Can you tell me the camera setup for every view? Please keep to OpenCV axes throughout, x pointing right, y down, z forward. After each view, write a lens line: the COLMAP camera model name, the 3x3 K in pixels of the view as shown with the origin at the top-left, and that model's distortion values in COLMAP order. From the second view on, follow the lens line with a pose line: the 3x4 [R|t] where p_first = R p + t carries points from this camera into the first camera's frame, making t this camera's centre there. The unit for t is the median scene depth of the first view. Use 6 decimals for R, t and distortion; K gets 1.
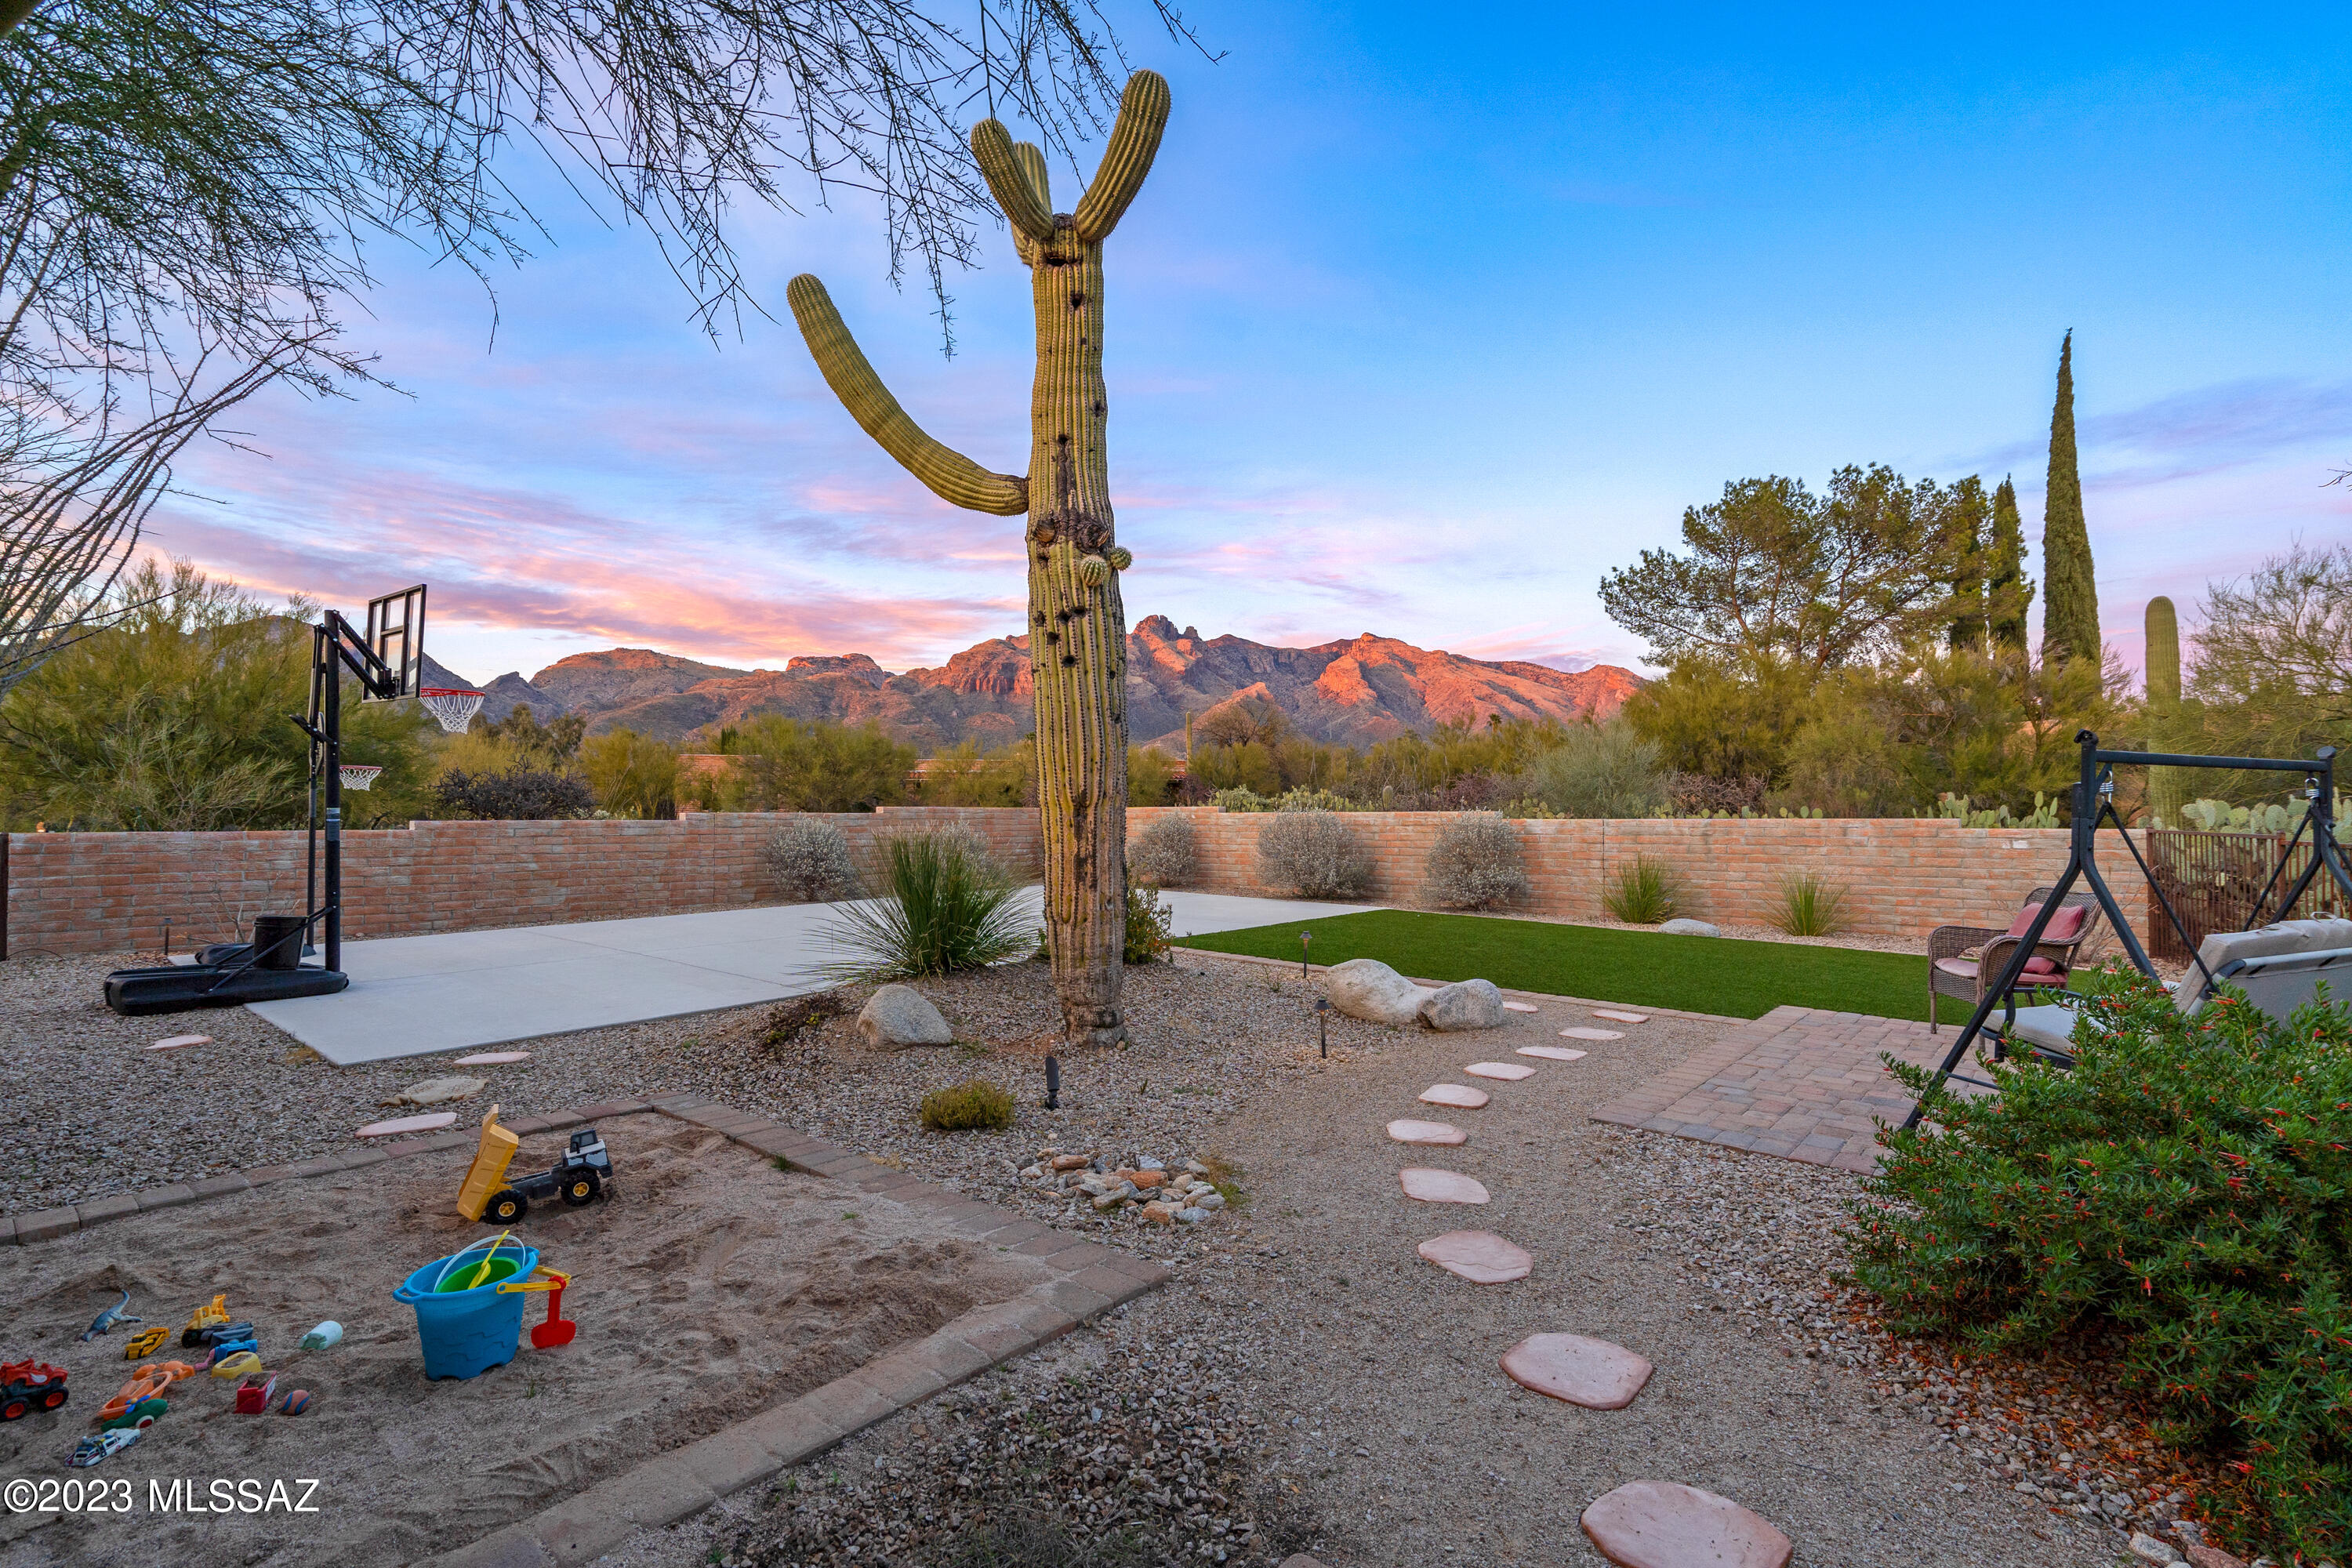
lens RADIAL K [[1117.2, 0, 1190.1], [0, 1117.2, 798.2], [0, 0, 1]] dist [0.003873, 0.000578]
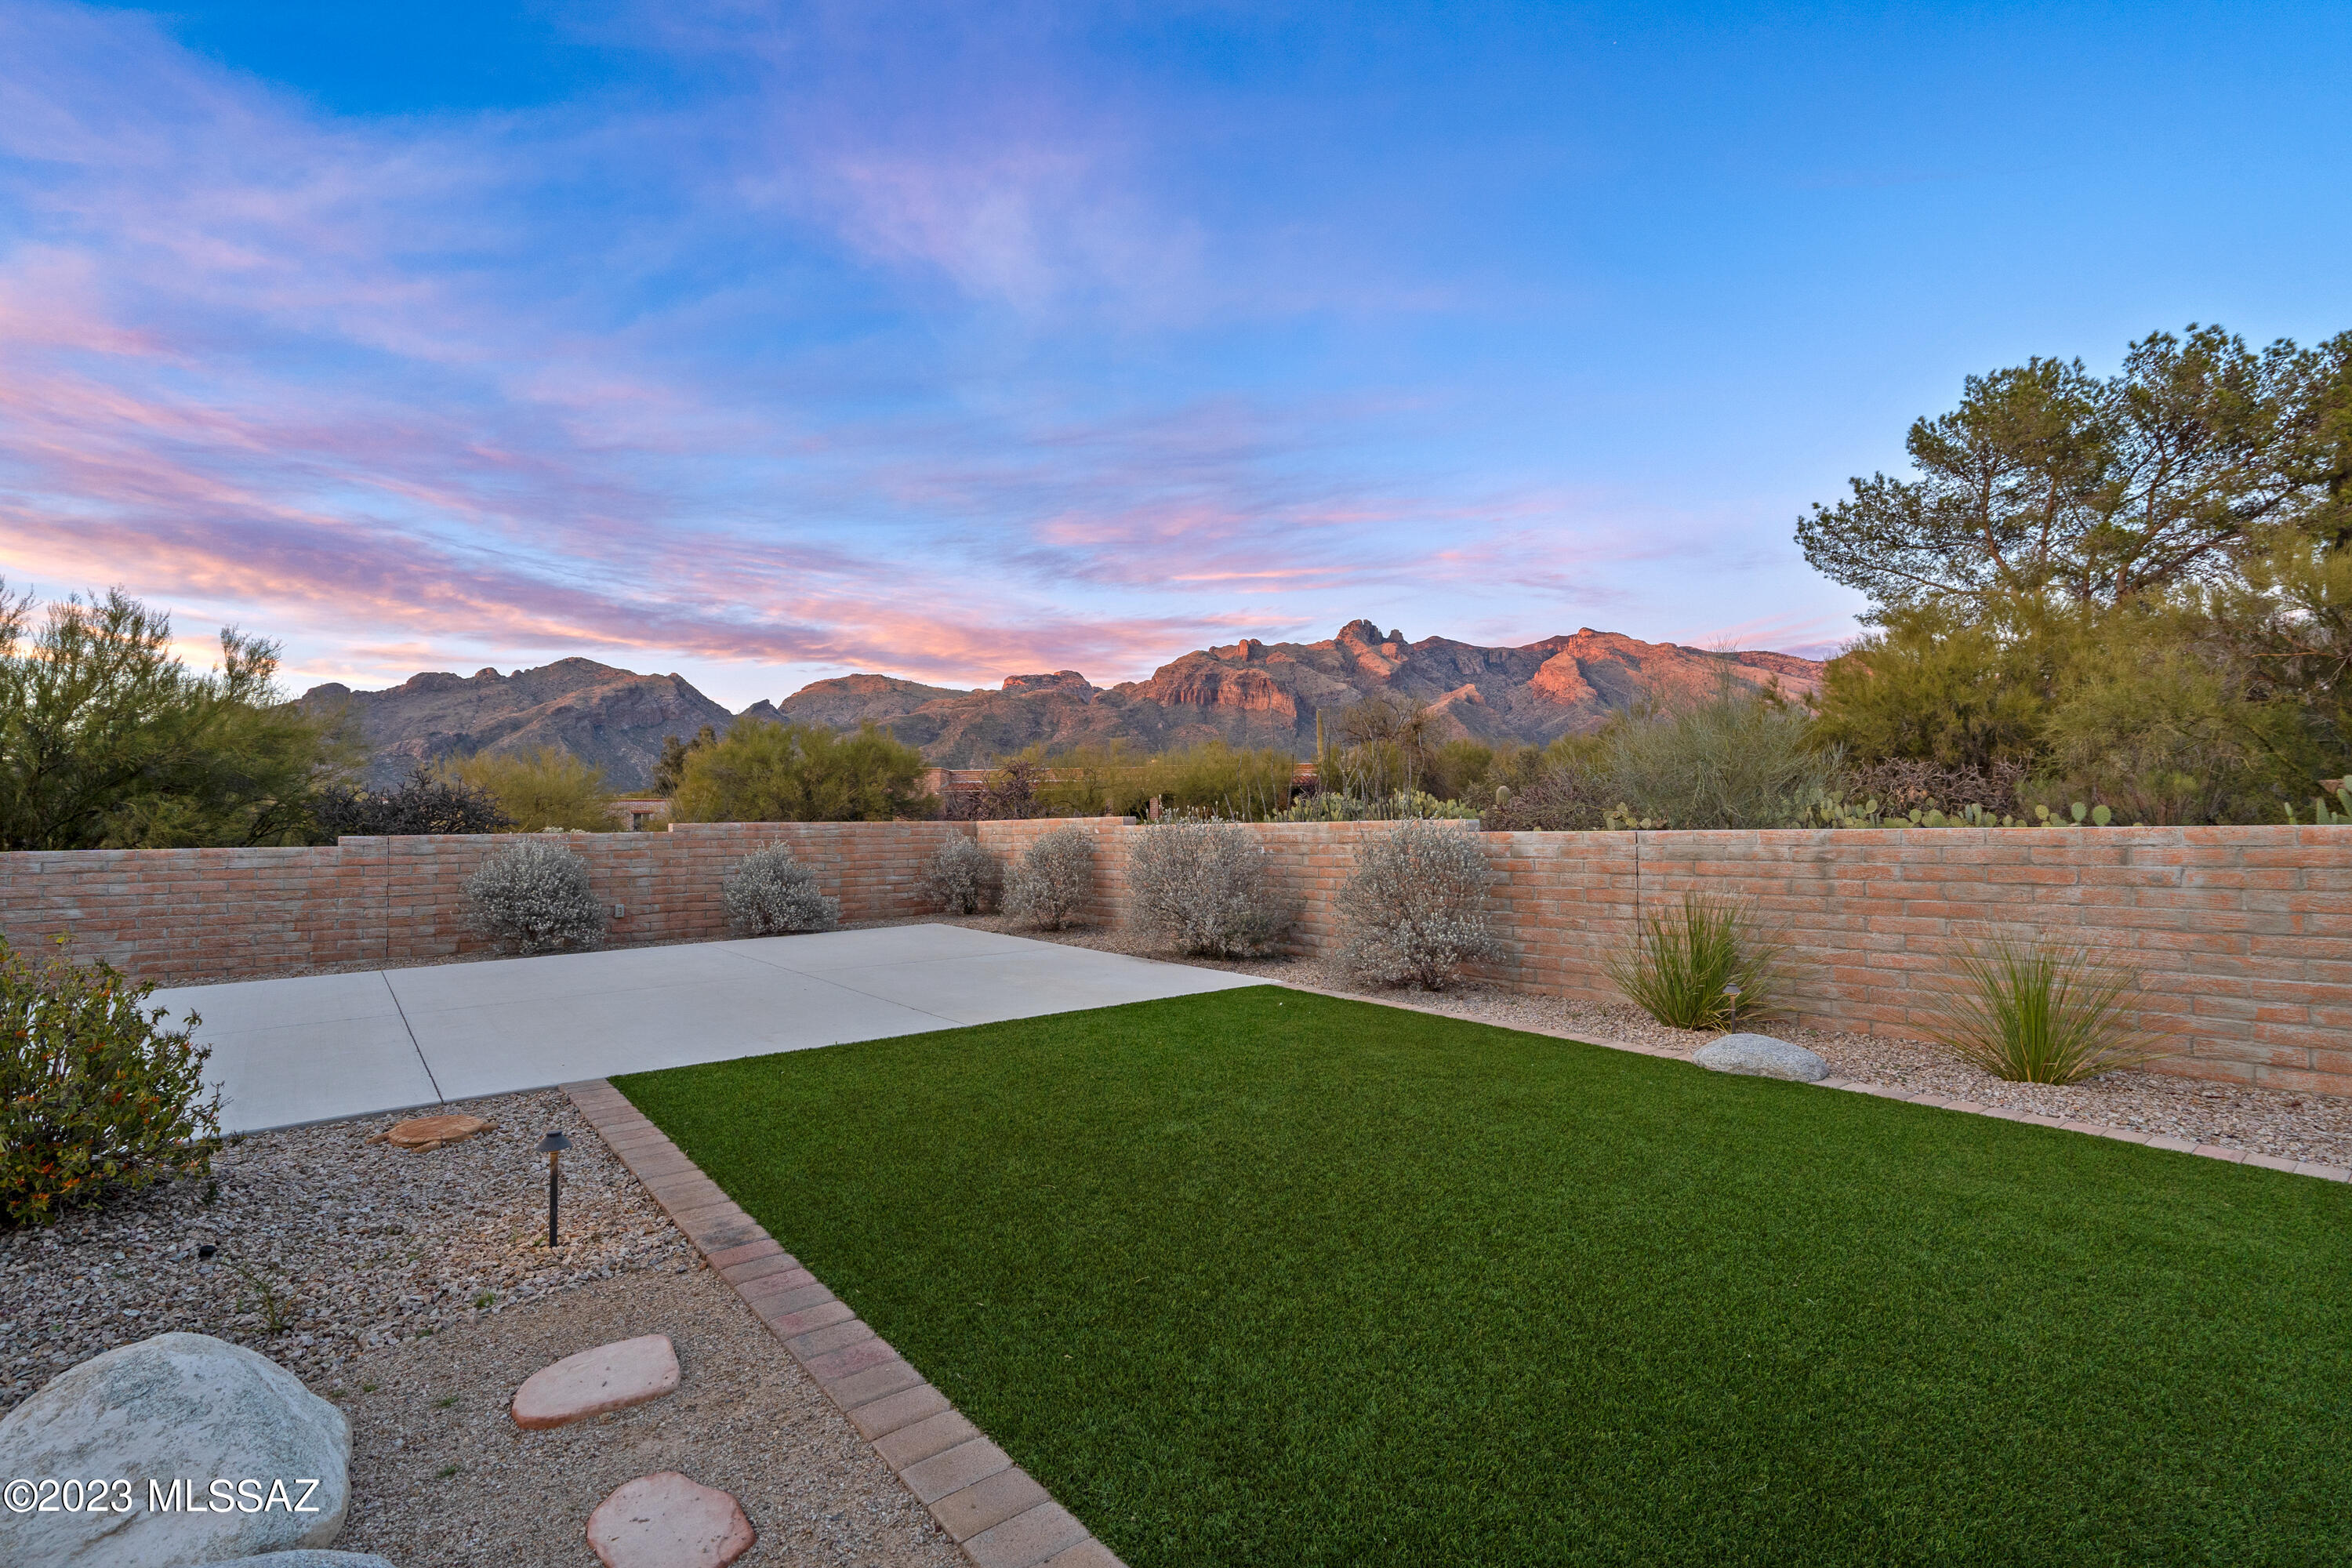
lens RADIAL K [[1117.2, 0, 1174.9], [0, 1117.2, 786.3], [0, 0, 1]] dist [0.003873, 0.000578]
pose [[0.980062, -0.019350, -0.197749, 0.103490], [0.015720, 0.999678, -0.019912, 0.001448], [0.198071, 0.016406, 0.980050, 0.164645]]
